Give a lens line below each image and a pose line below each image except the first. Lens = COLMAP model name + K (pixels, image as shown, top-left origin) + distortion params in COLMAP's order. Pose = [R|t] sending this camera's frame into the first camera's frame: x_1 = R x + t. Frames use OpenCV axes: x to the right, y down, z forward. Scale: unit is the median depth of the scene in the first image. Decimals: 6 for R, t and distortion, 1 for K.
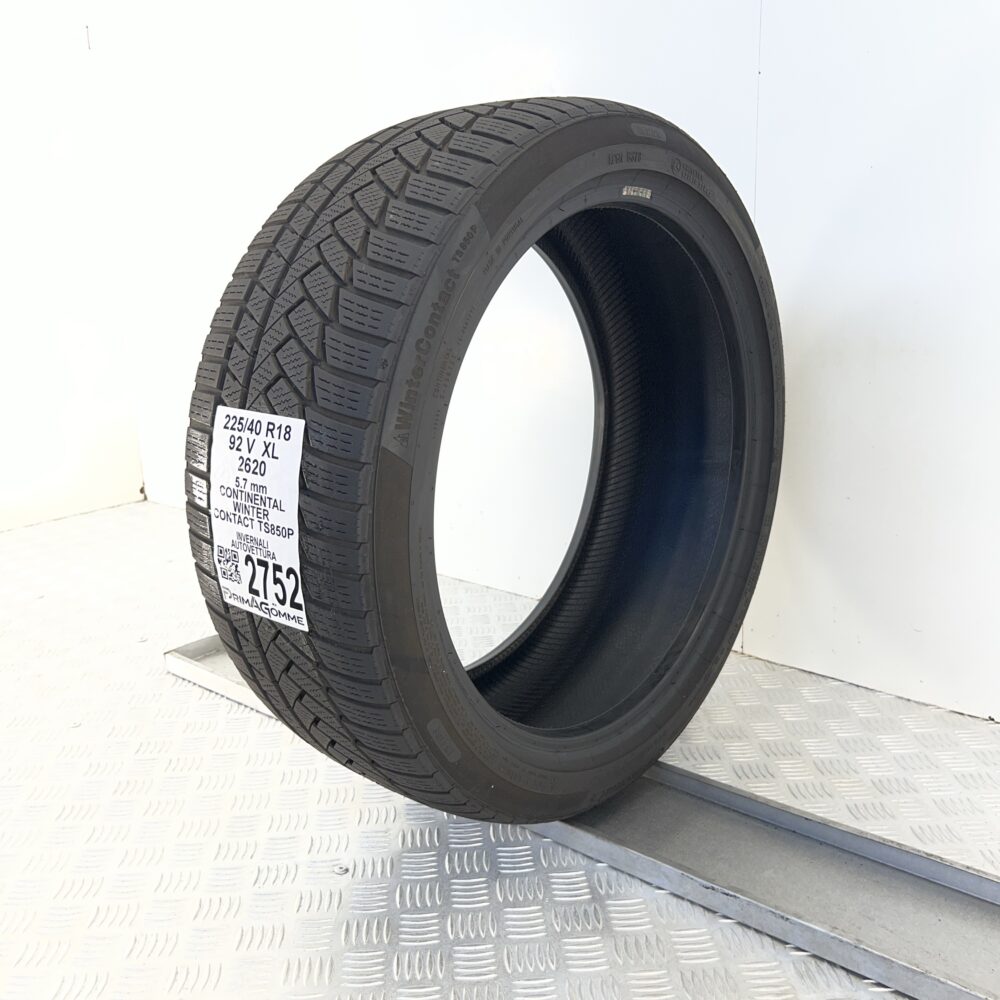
lens RADIAL K [[1010.4, 0, 500.0], [0, 1010.4, 500.0], [0, 0, 1]] dist [0.169115, -0.542933]
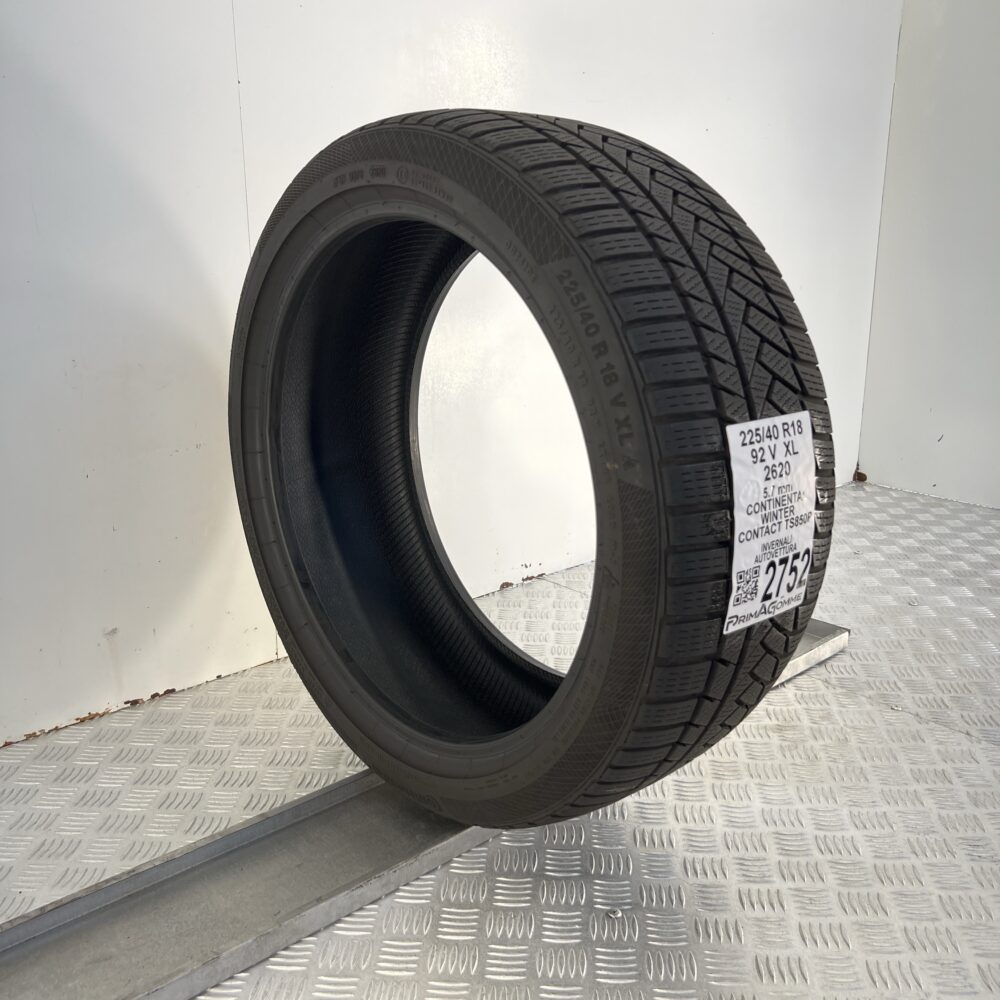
lens RADIAL K [[1010.4, 0, 500.0], [0, 1010.4, 500.0], [0, 0, 1]] dist [0.169115, -0.542933]
pose [[0.125693, -0.231831, 0.964601, -1.262262], [0.242290, 0.950042, 0.196761, -0.271809], [-0.962027, 0.208982, 0.175584, 1.089343]]
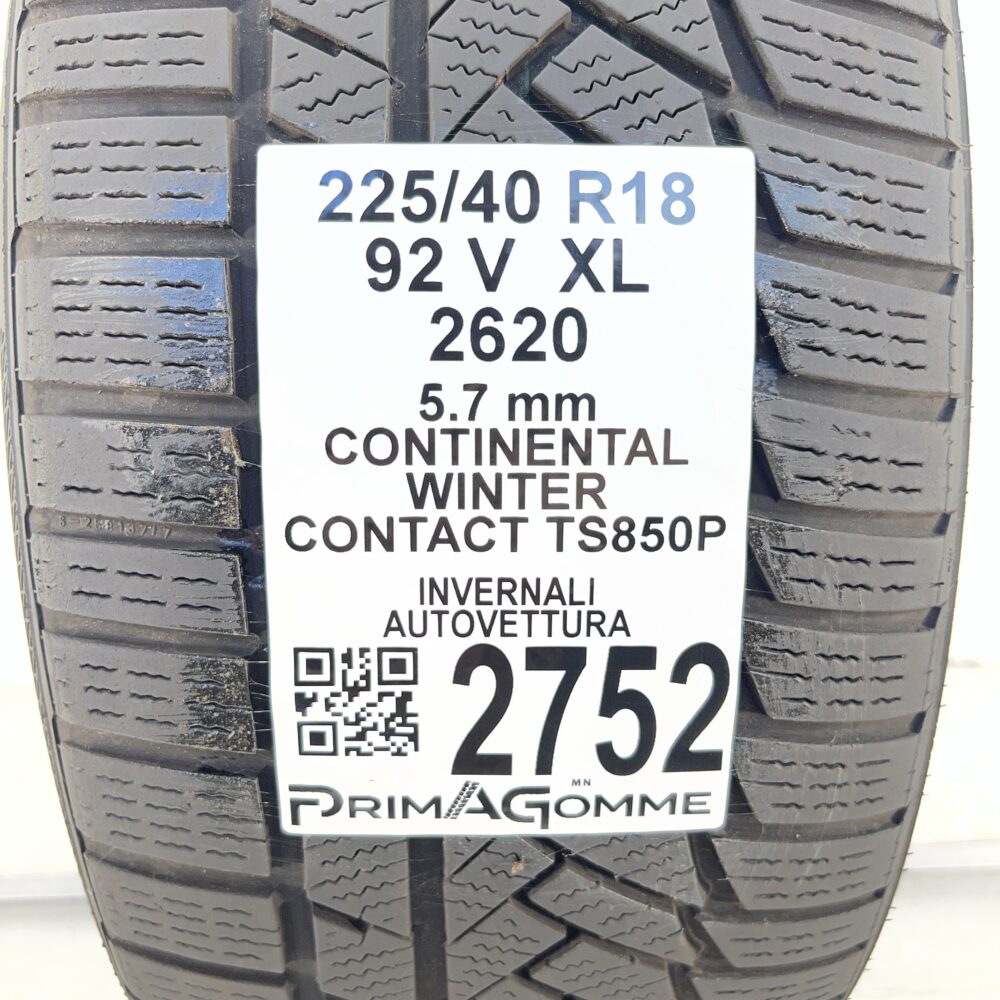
lens RADIAL K [[1010.4, 0, 500.0], [0, 1010.4, 500.0], [0, 0, 1]] dist [0.169115, -0.542933]
pose [[0.736115, -0.140563, 0.662101, -0.440851], [0.157290, 0.986944, 0.034654, 0.002674], [-0.658328, 0.078632, 0.748613, 0.786766]]
